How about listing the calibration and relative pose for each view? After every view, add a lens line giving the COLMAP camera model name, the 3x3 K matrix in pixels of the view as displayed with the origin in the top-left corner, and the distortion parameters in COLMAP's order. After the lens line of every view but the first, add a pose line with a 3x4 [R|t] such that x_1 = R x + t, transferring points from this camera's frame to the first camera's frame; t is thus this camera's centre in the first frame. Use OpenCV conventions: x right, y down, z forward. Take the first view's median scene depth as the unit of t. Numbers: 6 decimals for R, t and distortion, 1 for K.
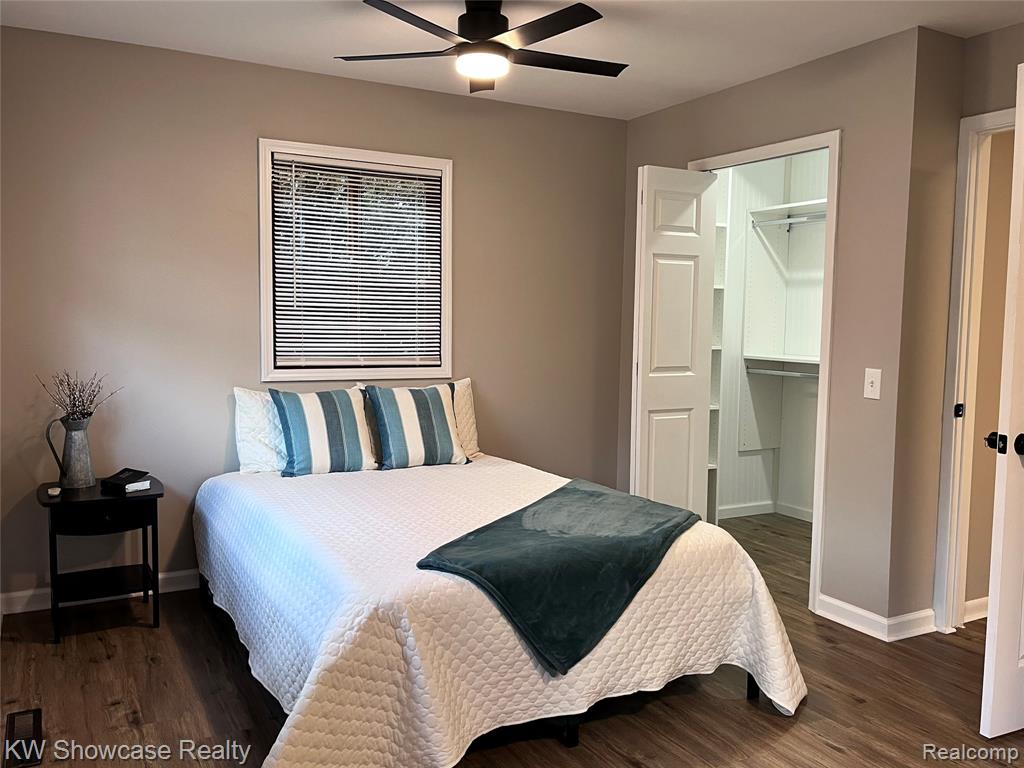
lens RADIAL K [[849.4, 0, 511.9], [0, 849.4, 386.8], [0, 0, 1]] dist [0.048955, -0.039268]
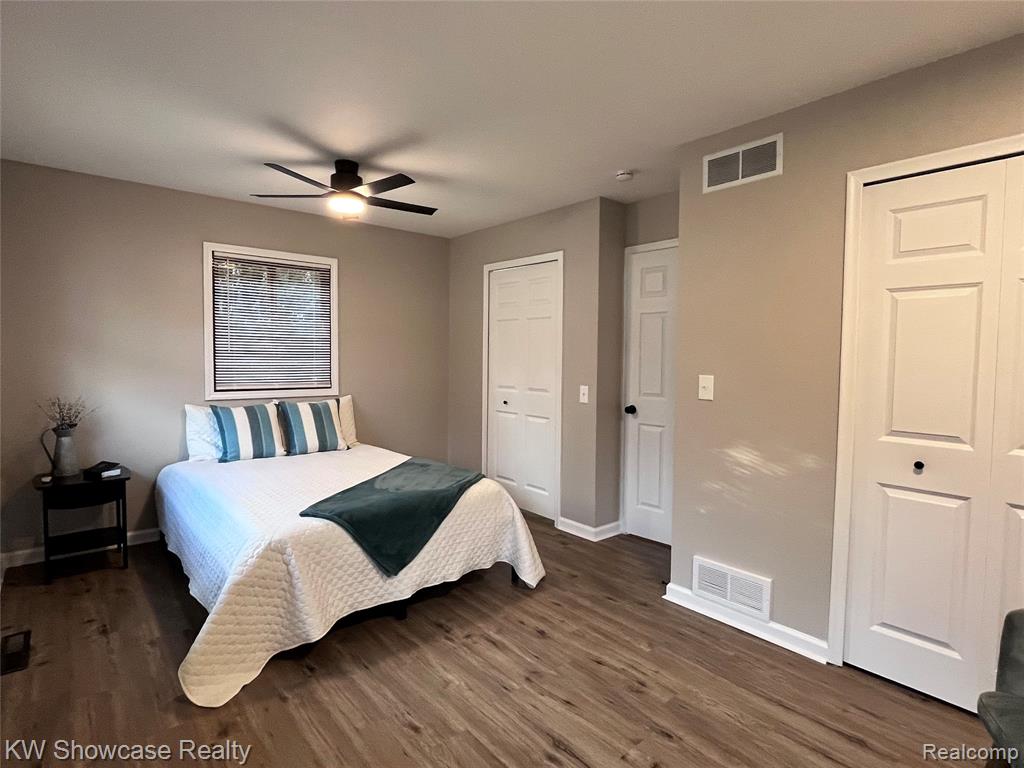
lens RADIAL K [[536.1, 0, 512.1], [0, 536.1, 378.9], [0, 0, 1]] dist [-0.003852, 0.002157]
pose [[0.979135, -0.012597, 0.202822, 0.058379], [0.019863, 0.999230, -0.033825, -0.001540], [-0.202240, 0.037148, 0.978631, -0.052216]]
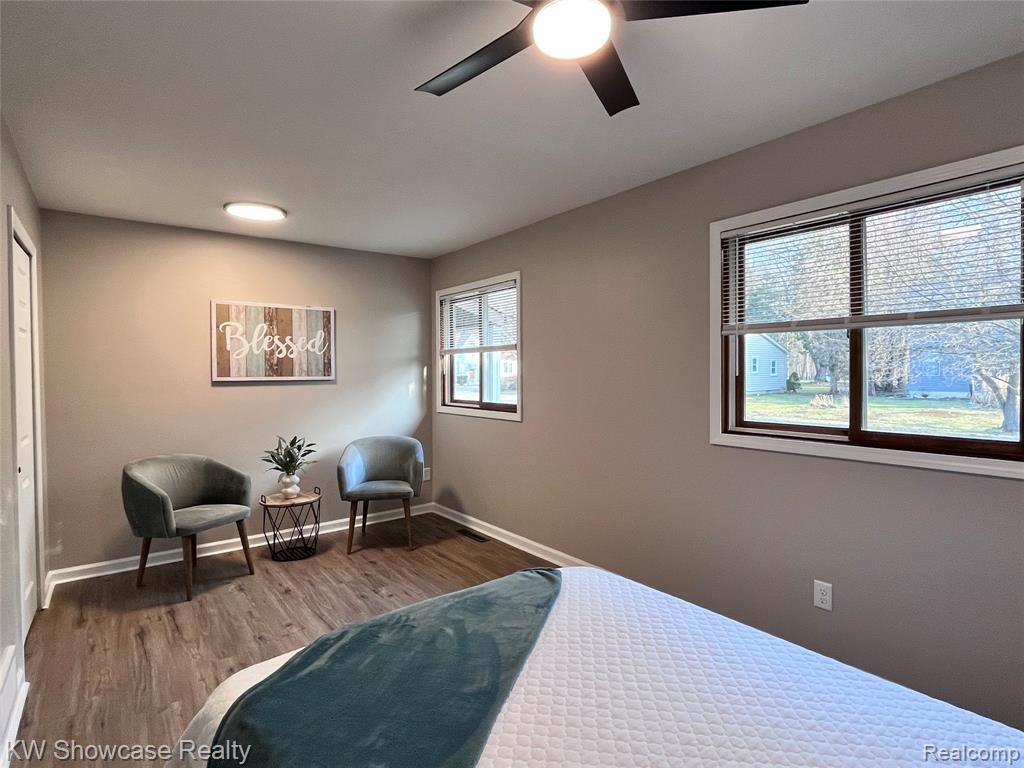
lens RADIAL K [[536.1, 0, 513.0], [0, 536.1, 383.0], [0, 0, 1]] dist [-0.003852, 0.002157]
pose [[-0.988124, -0.004026, -0.153604, 0.072816], [-0.019727, 0.994708, 0.100828, -0.143734], [0.152385, 0.102661, -0.982975, 1.504850]]
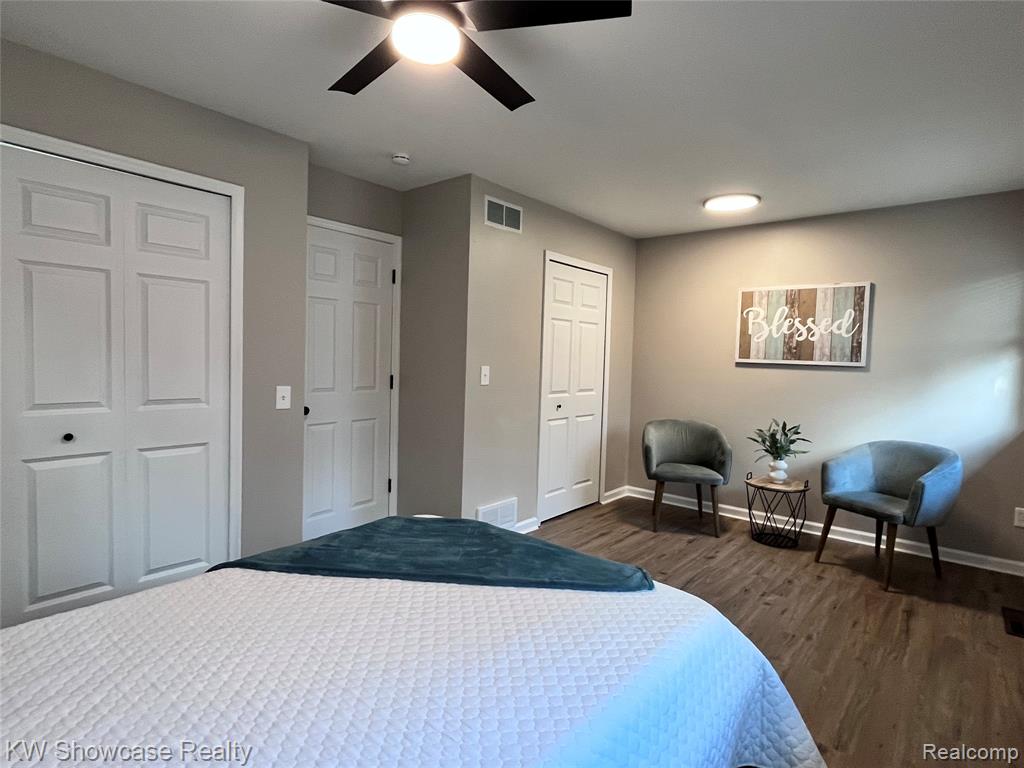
lens RADIAL K [[536.1, 0, 508.1], [0, 536.1, 378.6], [0, 0, 1]] dist [-0.003852, 0.002157]
pose [[-0.358952, -0.068045, 0.930872, -0.574438], [0.042217, 0.995135, 0.089022, -0.111376], [-0.932401, 0.071253, -0.354333, 1.186463]]
